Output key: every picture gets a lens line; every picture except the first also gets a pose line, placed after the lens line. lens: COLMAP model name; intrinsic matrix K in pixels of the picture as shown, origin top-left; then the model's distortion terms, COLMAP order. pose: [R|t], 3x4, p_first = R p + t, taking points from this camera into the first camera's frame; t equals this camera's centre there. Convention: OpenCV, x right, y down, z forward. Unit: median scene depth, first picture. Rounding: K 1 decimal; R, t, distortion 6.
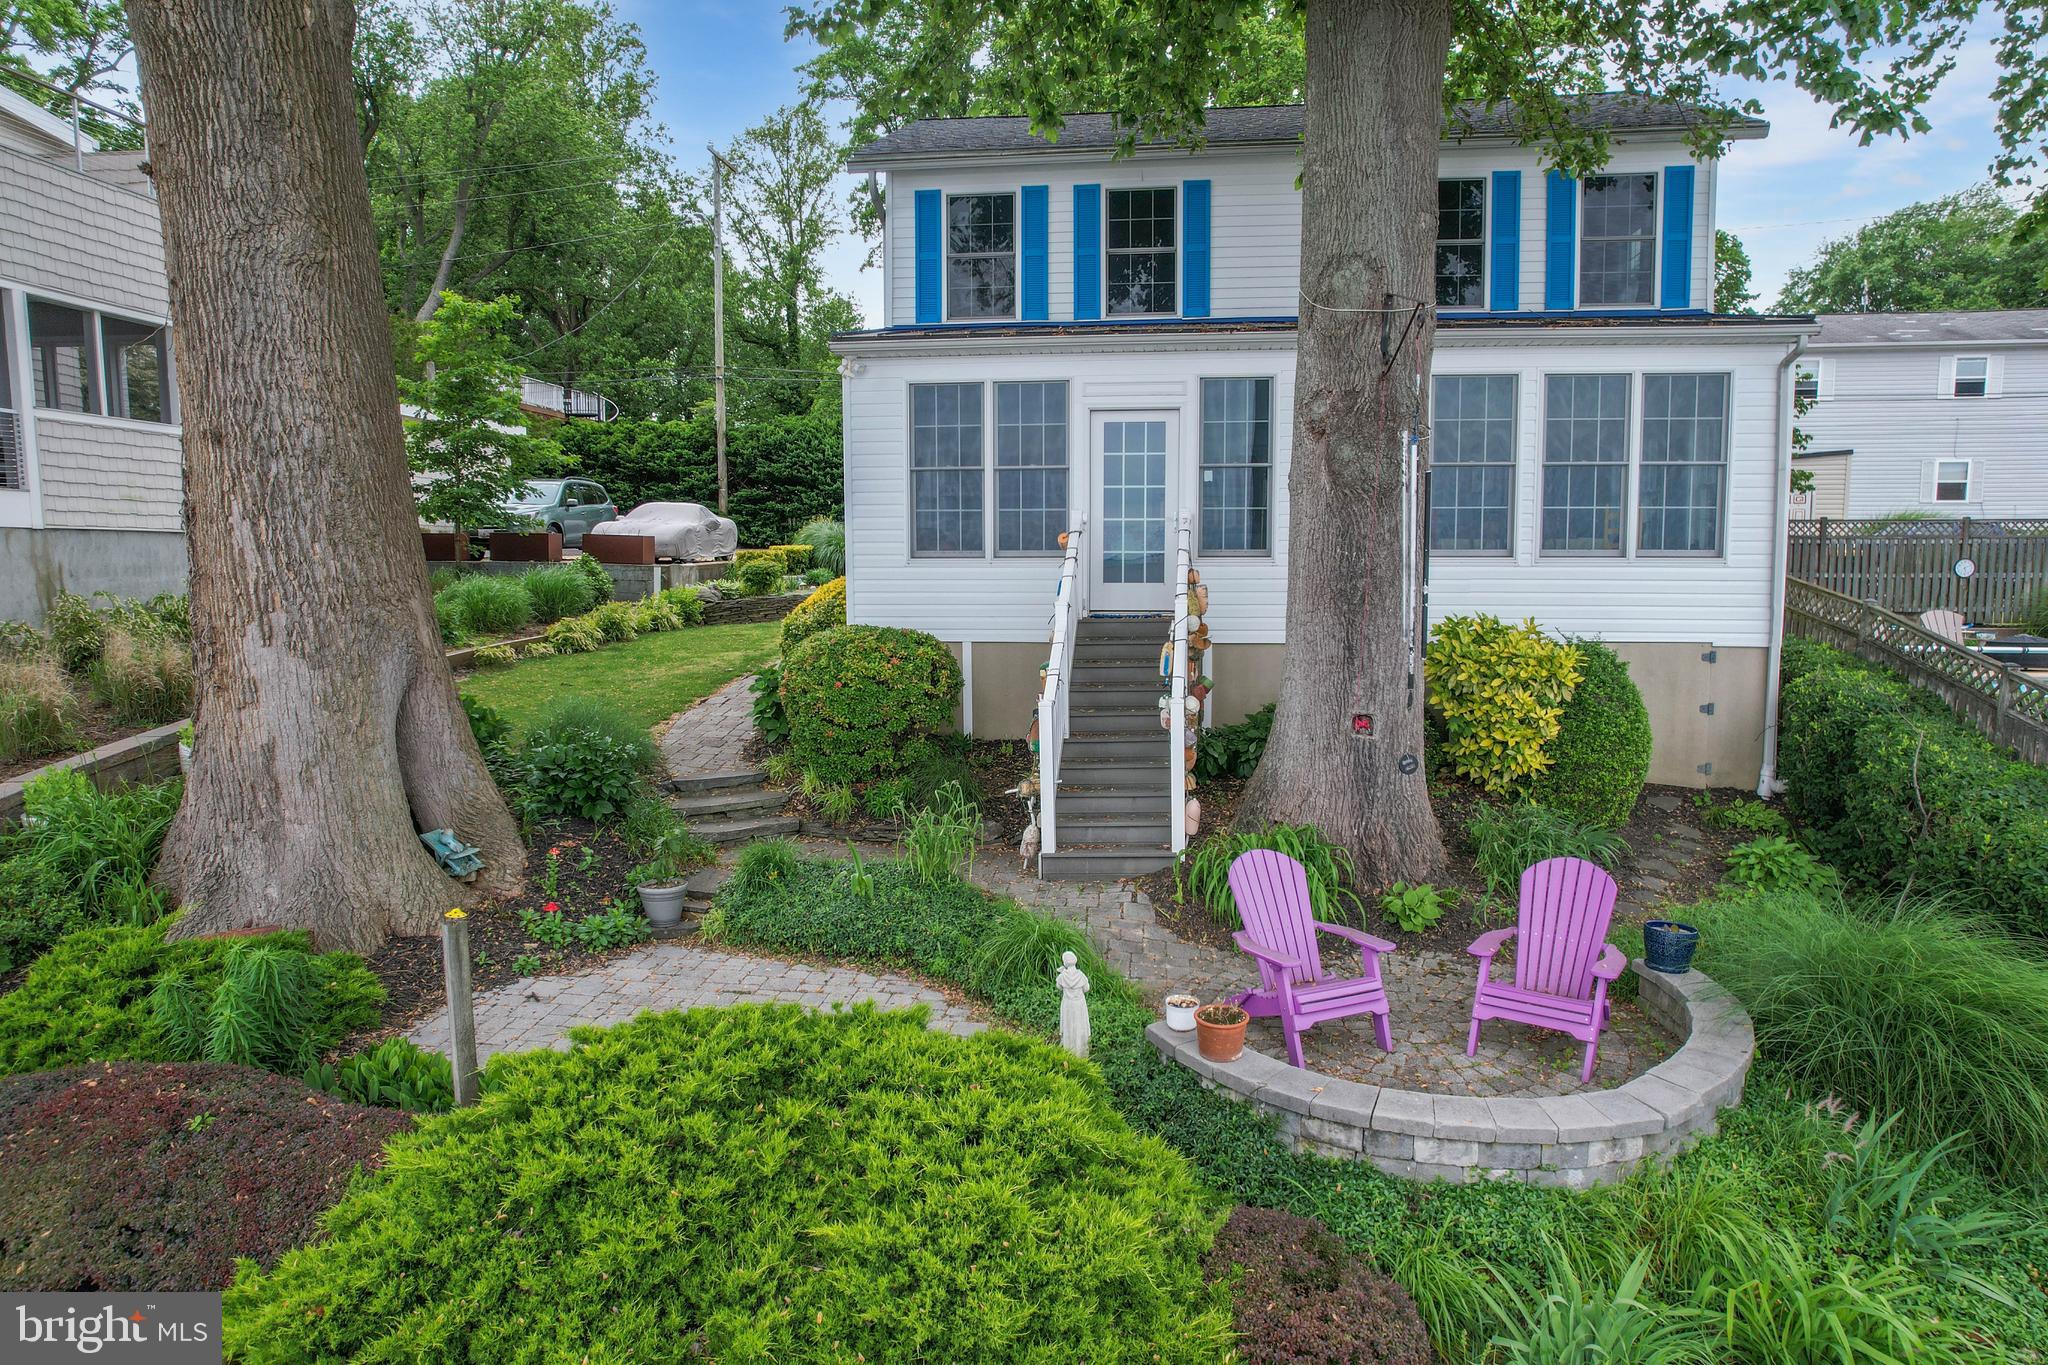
lens RADIAL K [[1306.7, 0, 1024.0], [0, 1306.7, 689.4], [0, 0, 1]] dist [-0.079096, 0.072000]
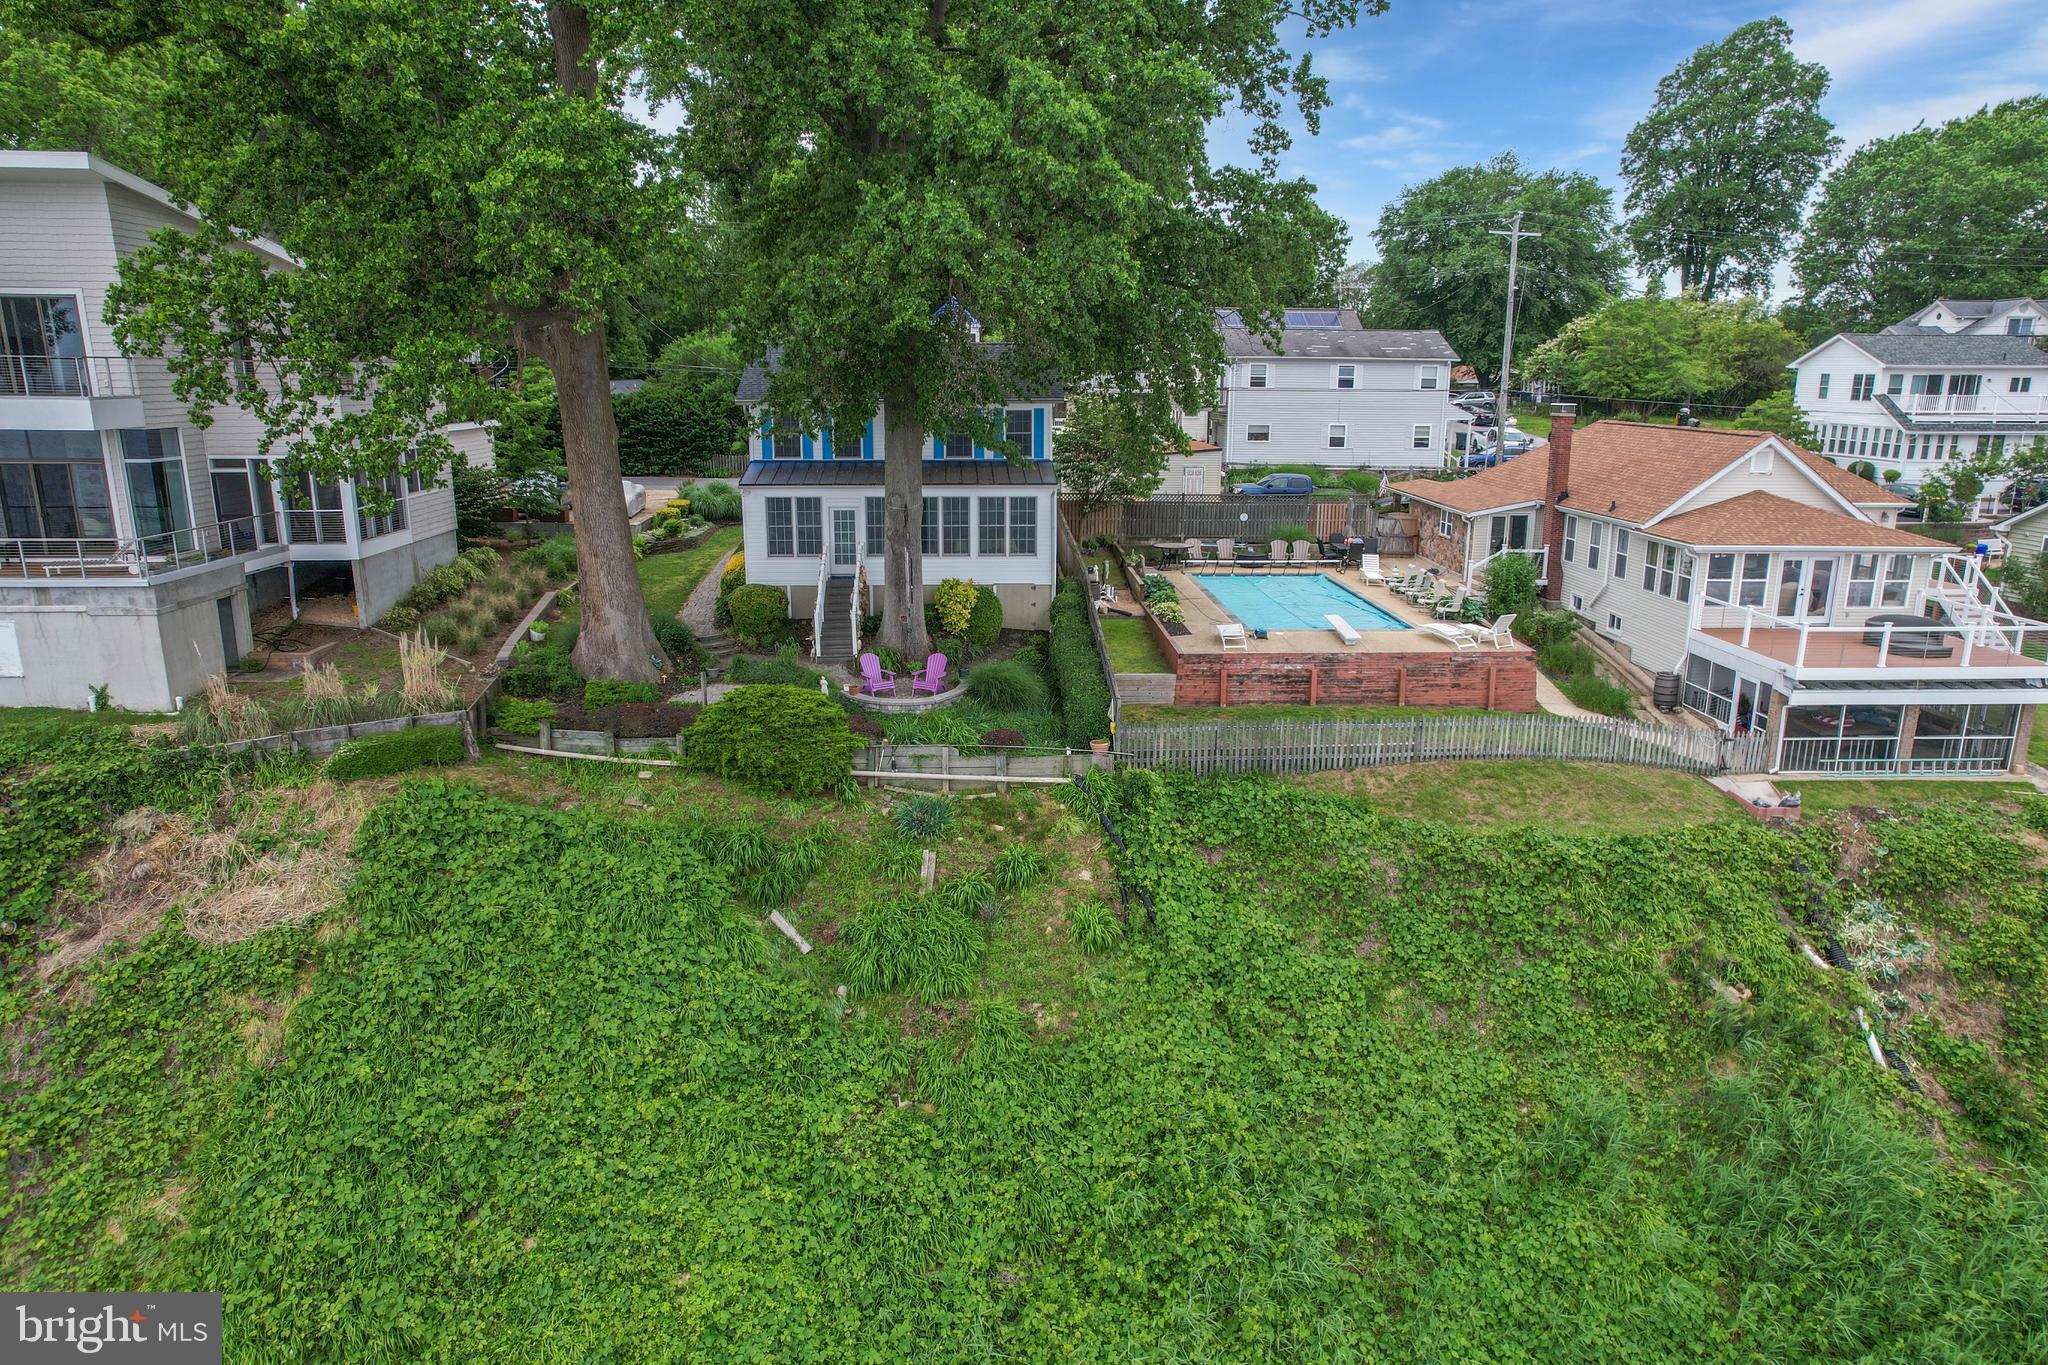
lens RADIAL K [[1306.7, 0, 1024.0], [0, 1306.7, 689.4], [0, 0, 1]] dist [-0.079096, 0.072000]
pose [[0.985439, -0.035080, 0.166372, -0.020467], [0.010767, 0.989396, 0.144843, -0.250537], [-0.169689, -0.140942, 0.975367, -2.201061]]
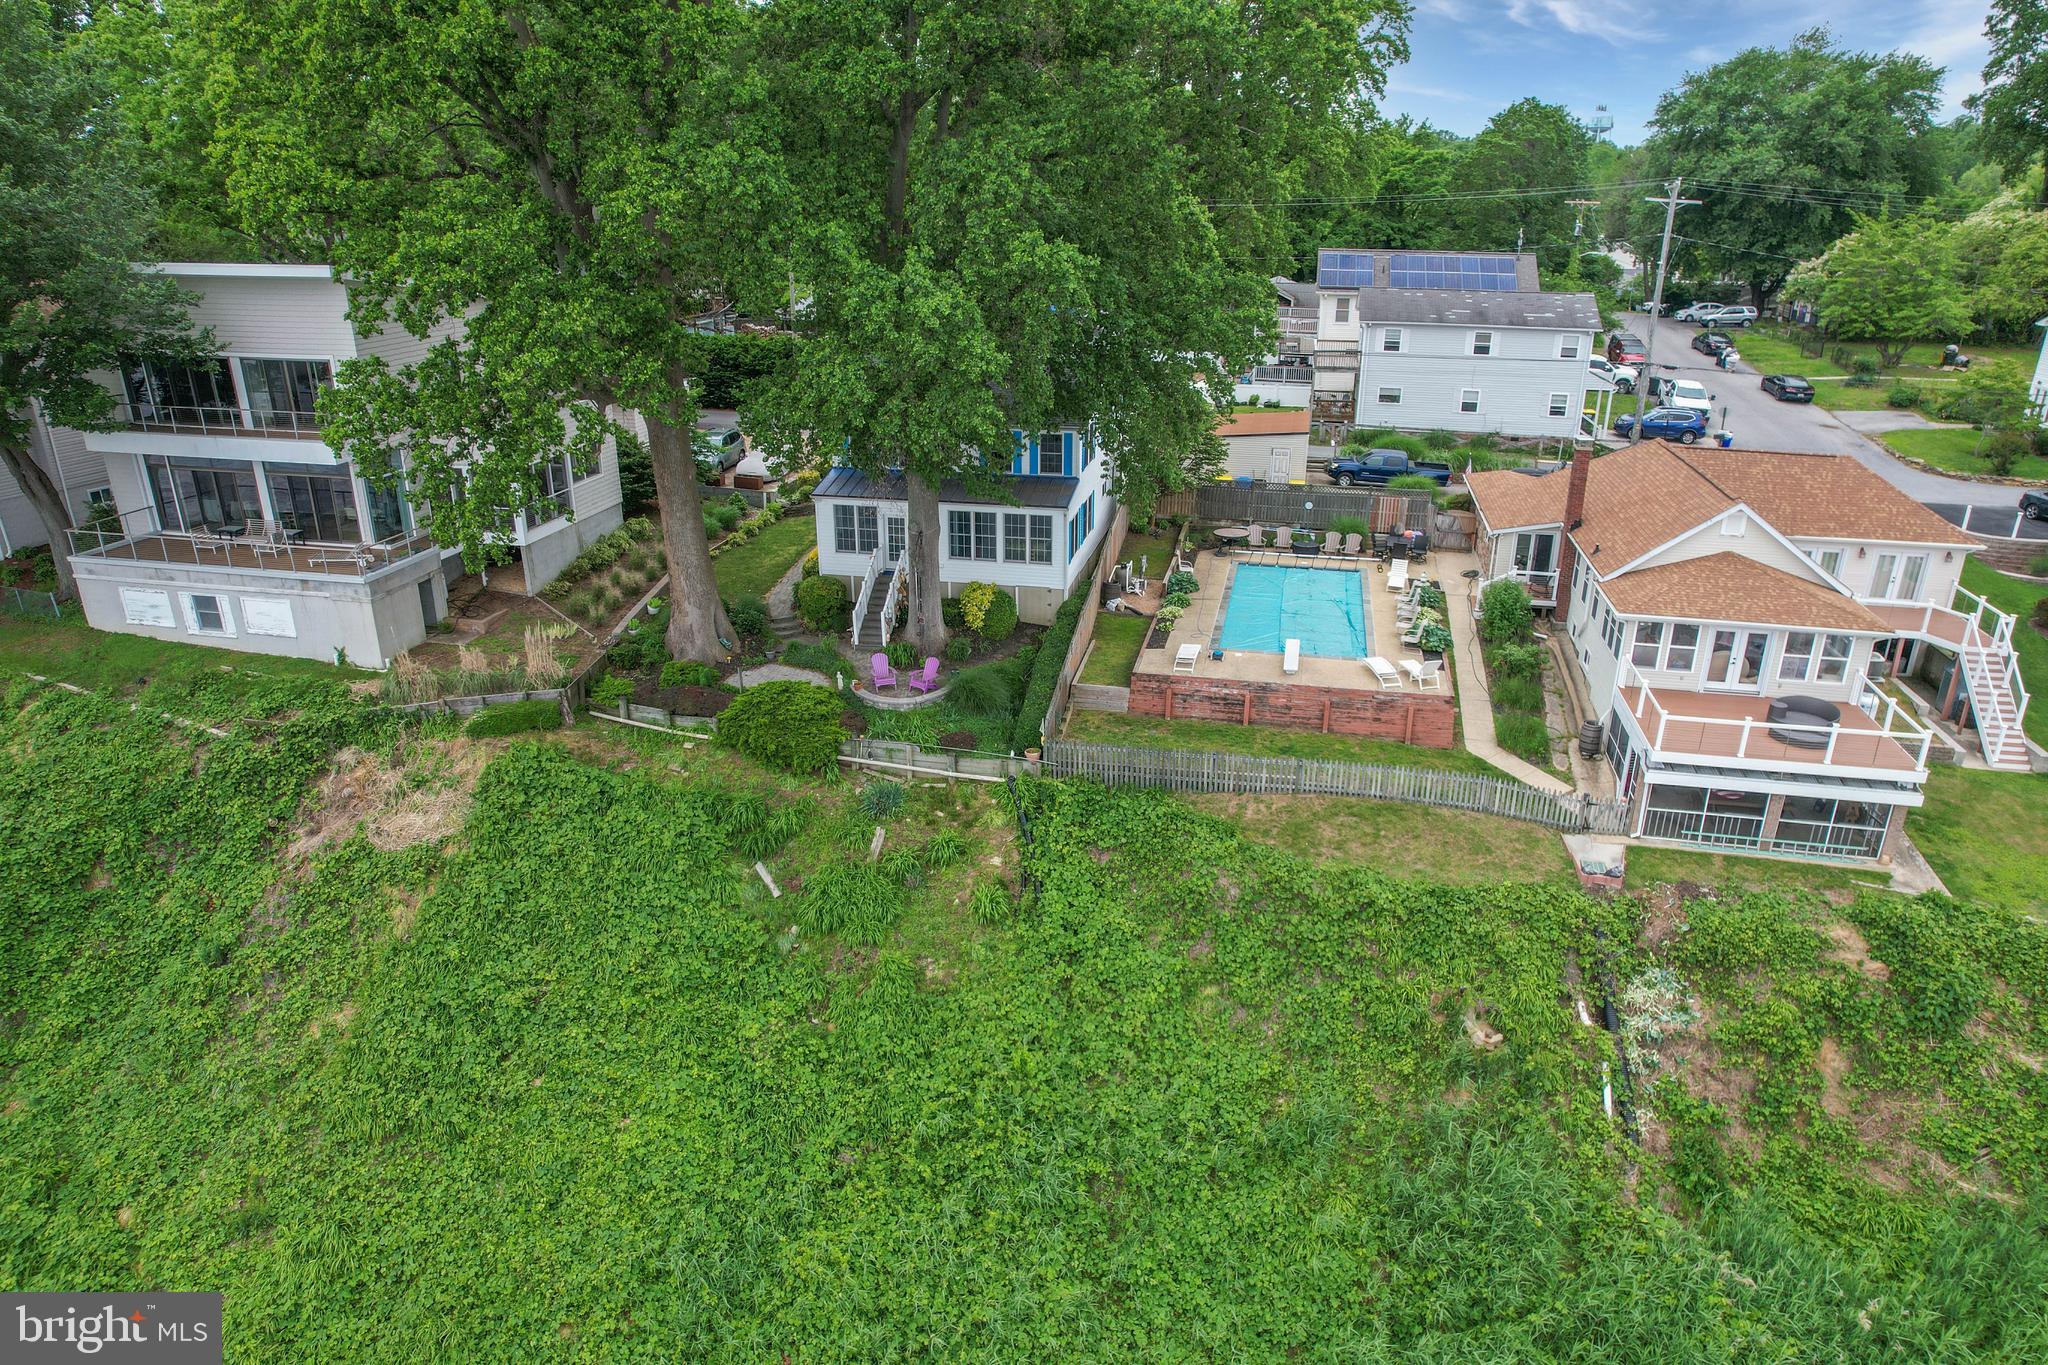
lens RADIAL K [[1306.7, 0, 1024.0], [0, 1306.7, 689.4], [0, 0, 1]] dist [-0.079096, 0.072000]
pose [[0.996308, 0.035176, -0.078318, 0.802524], [-0.012467, 0.961822, 0.273390, -0.806845], [0.084945, -0.271404, 0.958710, -2.762667]]
